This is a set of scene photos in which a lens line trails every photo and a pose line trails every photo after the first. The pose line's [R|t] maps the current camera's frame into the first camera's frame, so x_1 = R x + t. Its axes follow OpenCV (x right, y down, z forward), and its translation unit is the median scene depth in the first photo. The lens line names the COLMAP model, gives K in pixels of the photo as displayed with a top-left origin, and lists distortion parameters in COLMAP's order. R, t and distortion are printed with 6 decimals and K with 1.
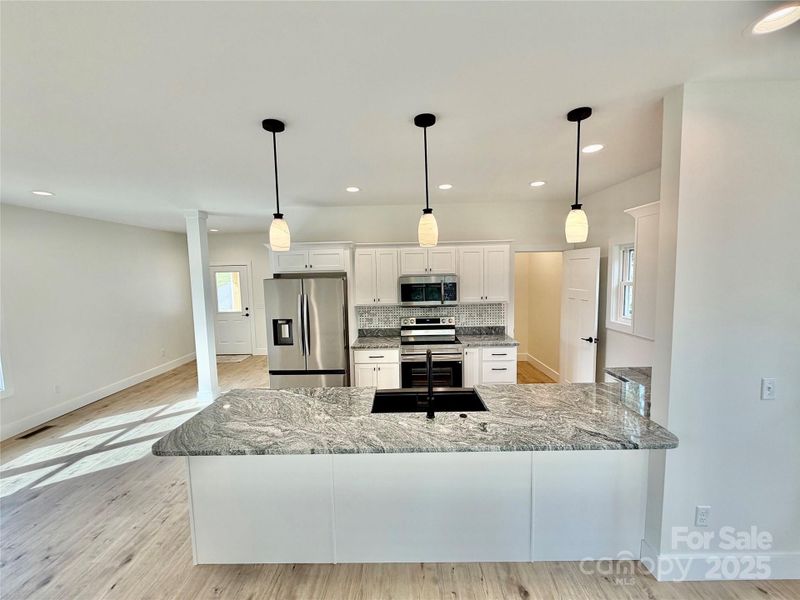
lens RADIAL K [[321.0, 0, 396.6], [0, 321.0, 299.4], [0, 0, 1]] dist [0.000151, -0.000031]
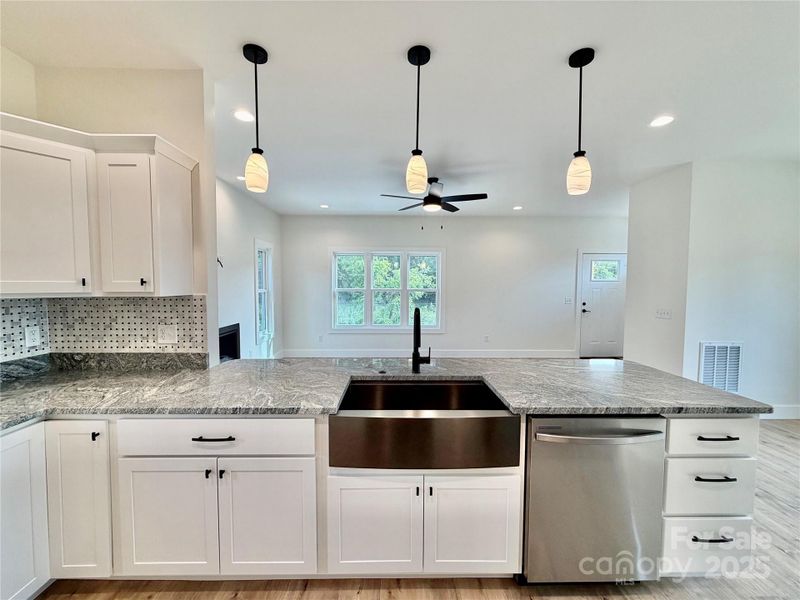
lens RADIAL K [[321.0, 0, 396.6], [0, 321.0, 299.4], [0, 0, 1]] dist [0.000151, -0.000031]
pose [[-0.999499, 0.020134, -0.024424, 0.140809], [0.016627, 0.990552, 0.136129, 0.011653], [0.026934, 0.135654, -0.990390, 1.464506]]
